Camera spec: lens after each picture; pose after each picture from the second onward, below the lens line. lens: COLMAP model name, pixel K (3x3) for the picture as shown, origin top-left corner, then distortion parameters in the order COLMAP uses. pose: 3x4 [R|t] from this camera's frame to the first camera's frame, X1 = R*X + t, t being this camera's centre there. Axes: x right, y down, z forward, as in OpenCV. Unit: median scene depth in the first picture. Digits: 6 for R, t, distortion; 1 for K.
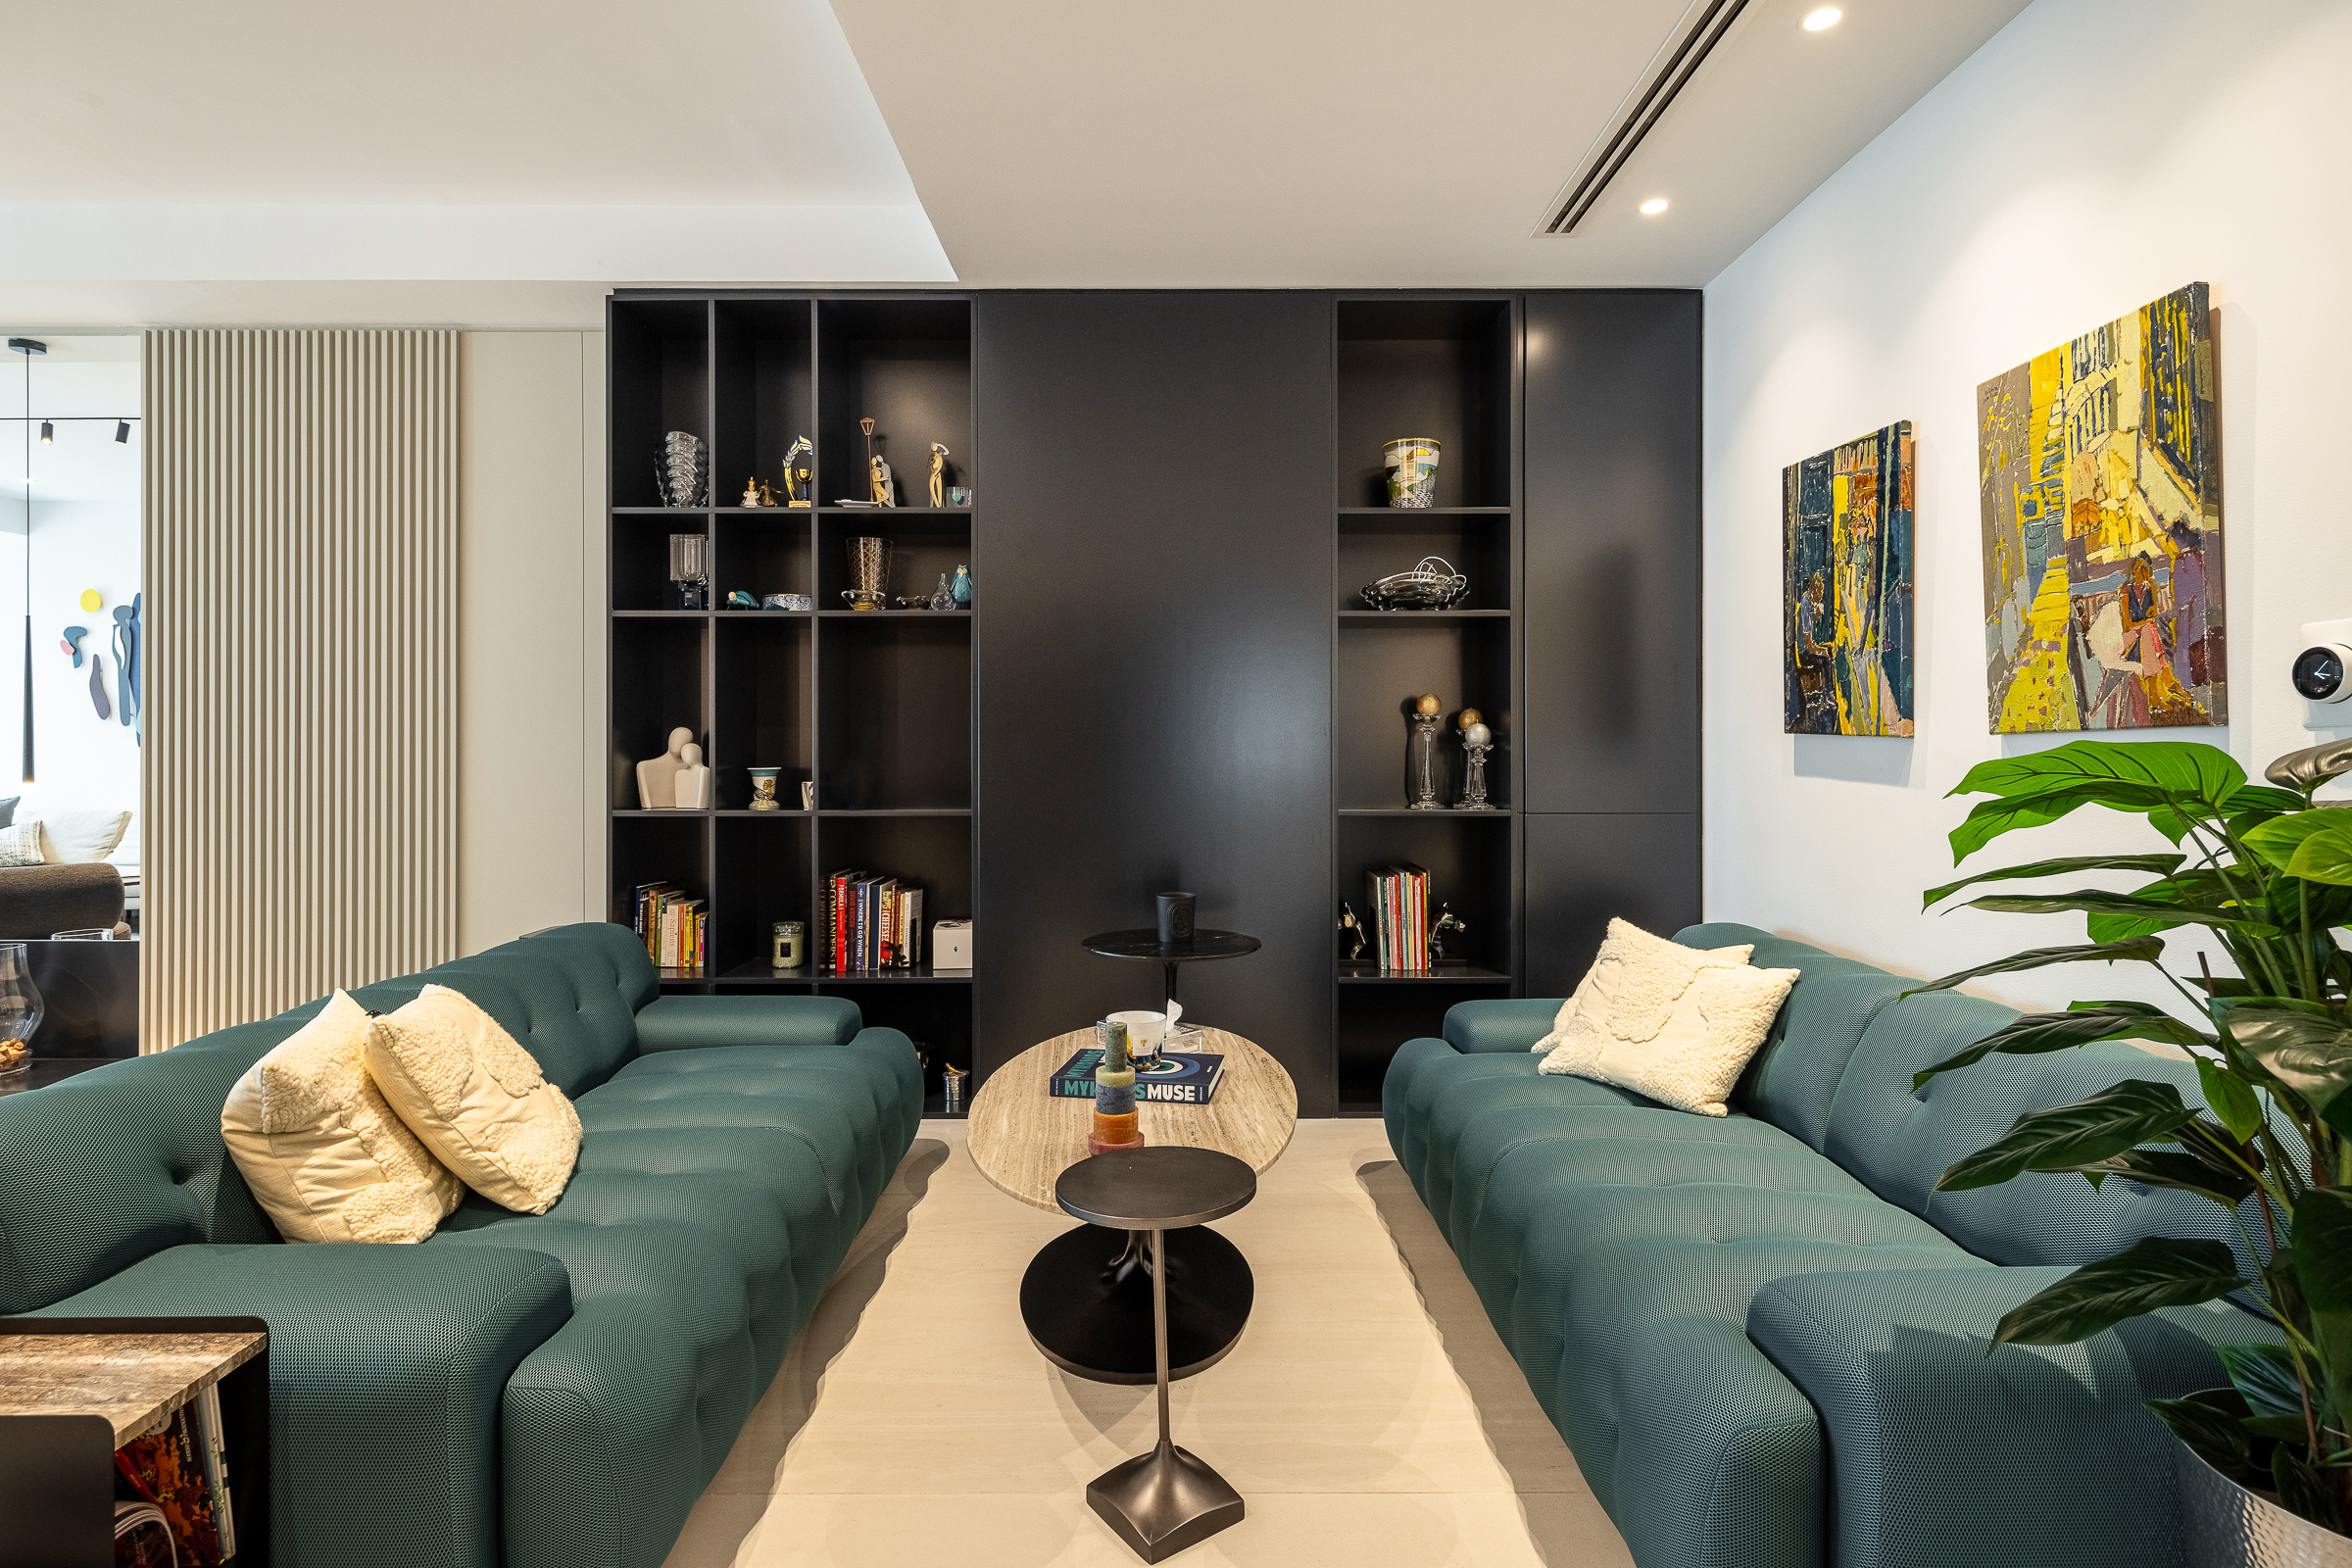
lens RADIAL K [[1170.2, 0, 1172.5], [0, 1170.2, 743.0], [0, 0, 1]] dist [-0.000504, -0.000185]
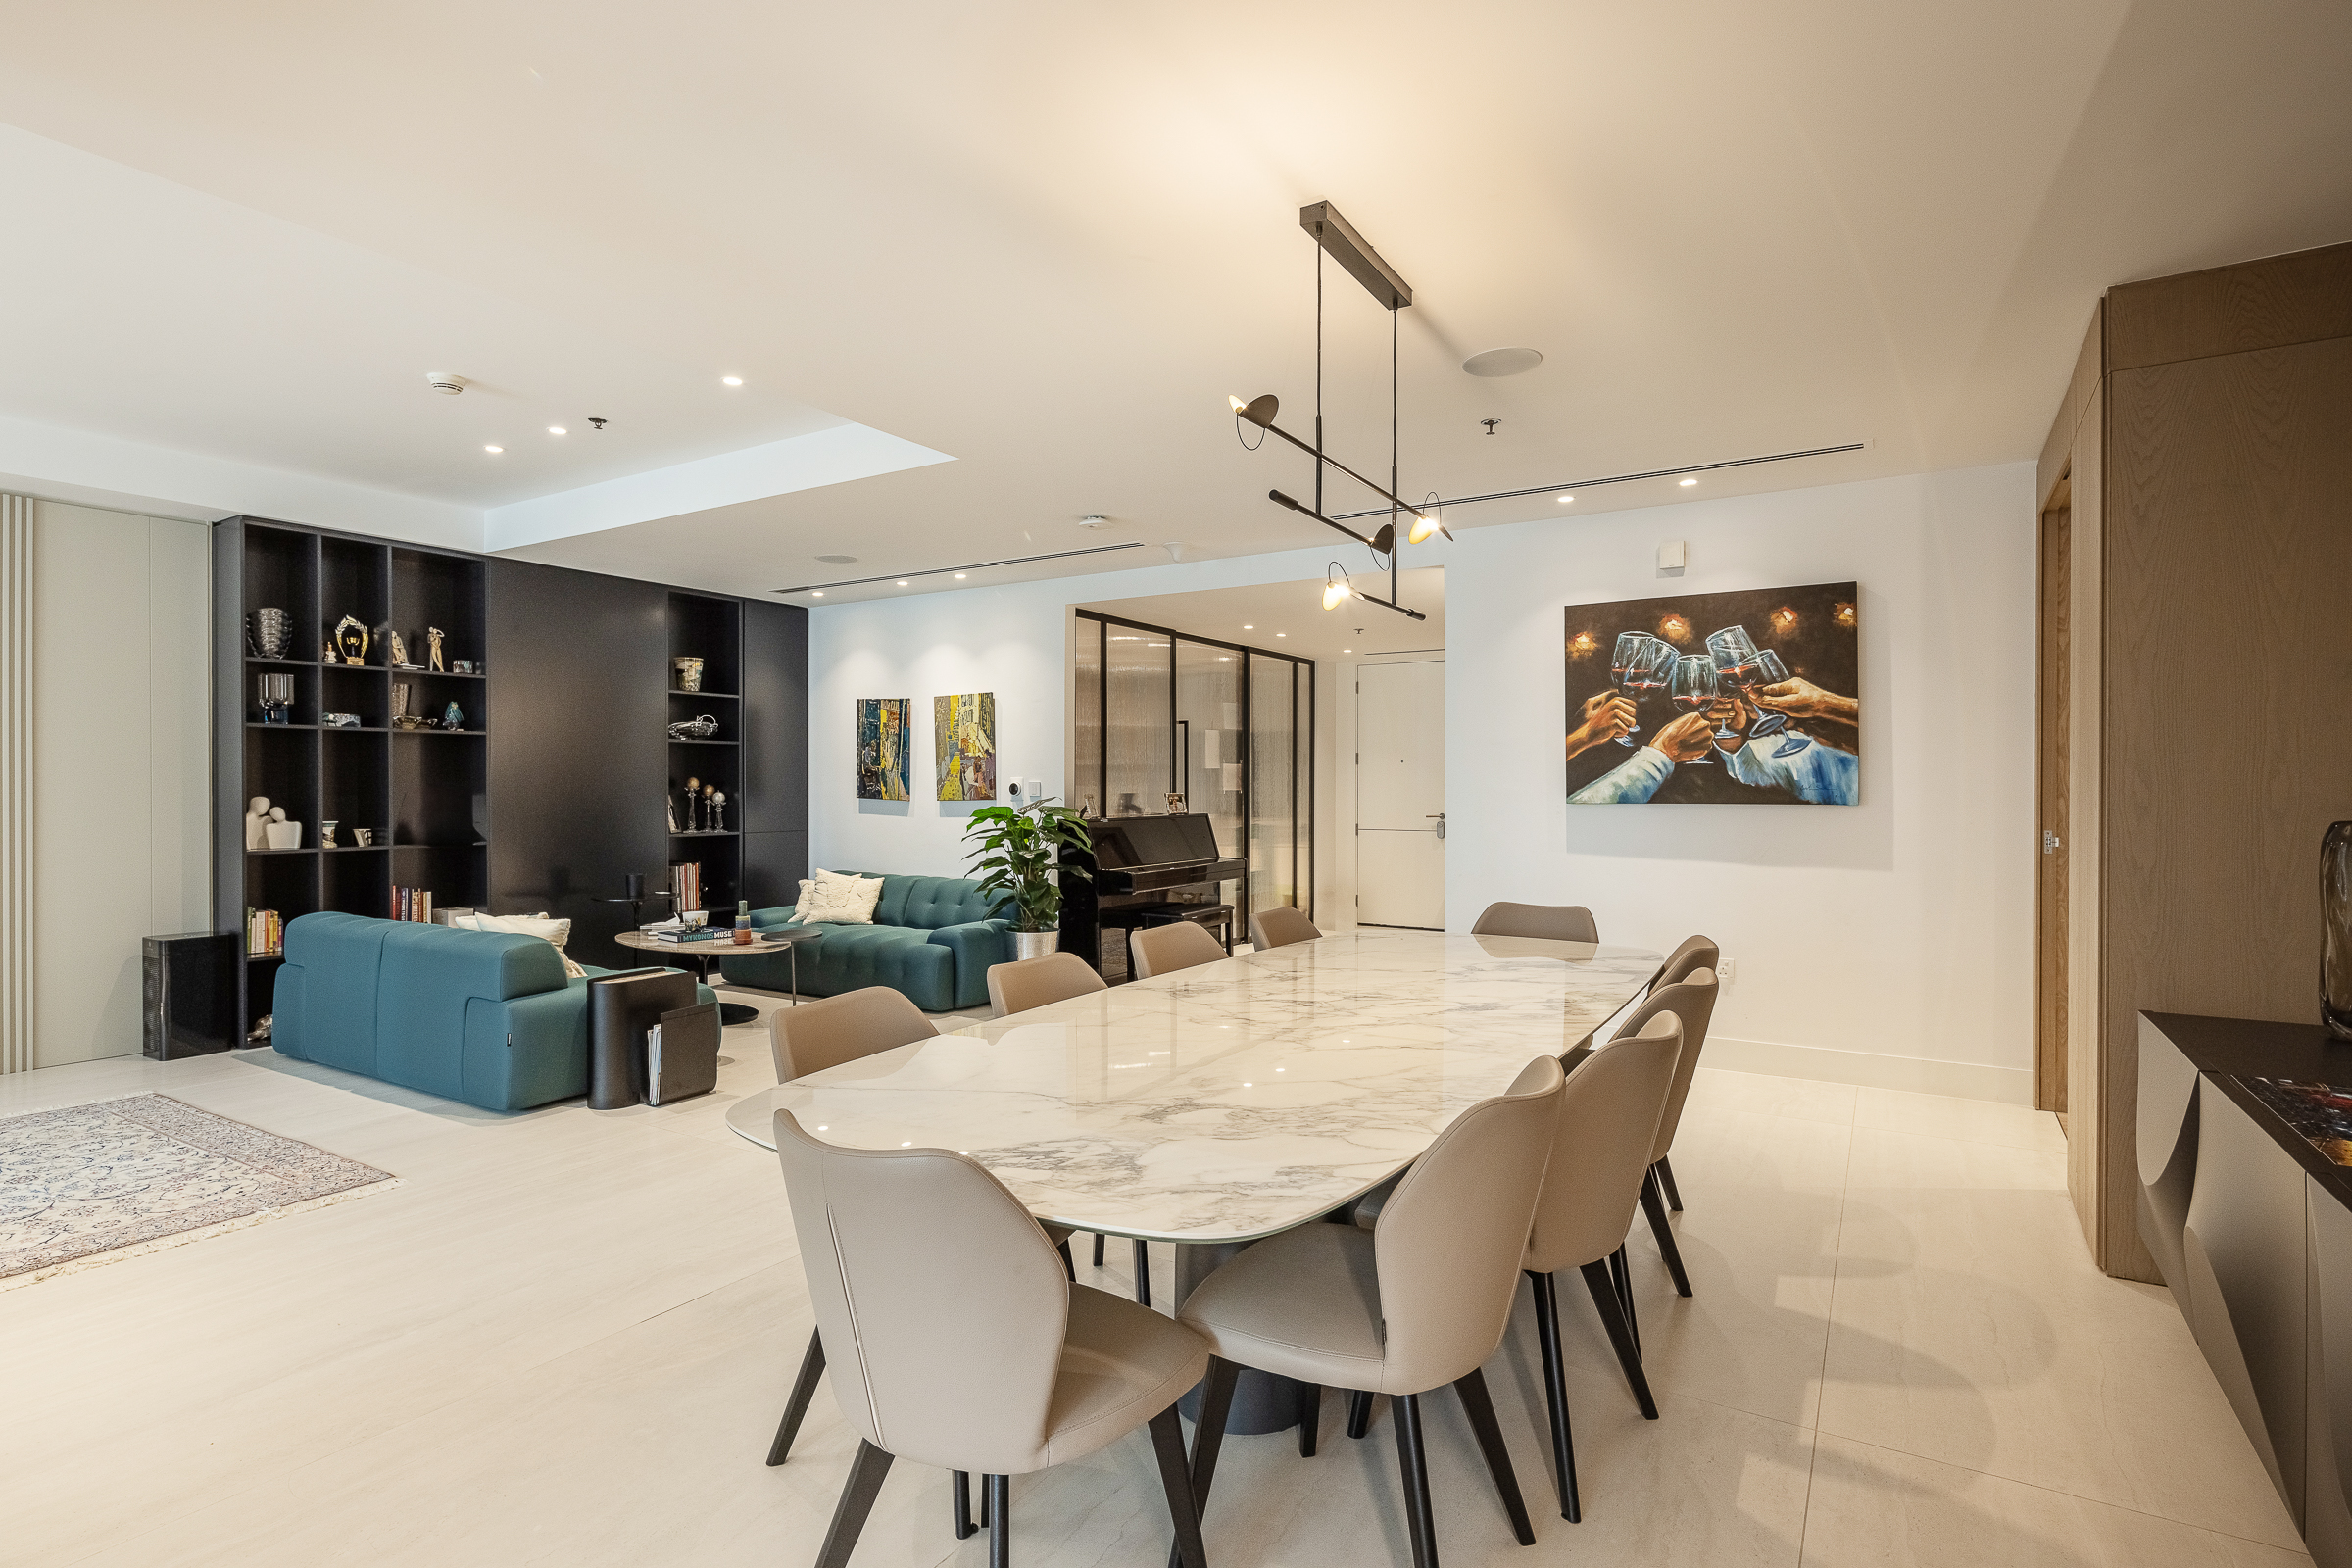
lens RADIAL K [[1148.8, 0, 1176.0], [0, 1148.8, 784.0], [0, 0, 1]] dist [0.000422, -0.005493]
pose [[0.532602, 0.001630, 0.846365, -1.554260], [-0.003972, 0.999992, 0.000574, -0.052914], [-0.846357, -0.003667, 0.532604, -1.206131]]
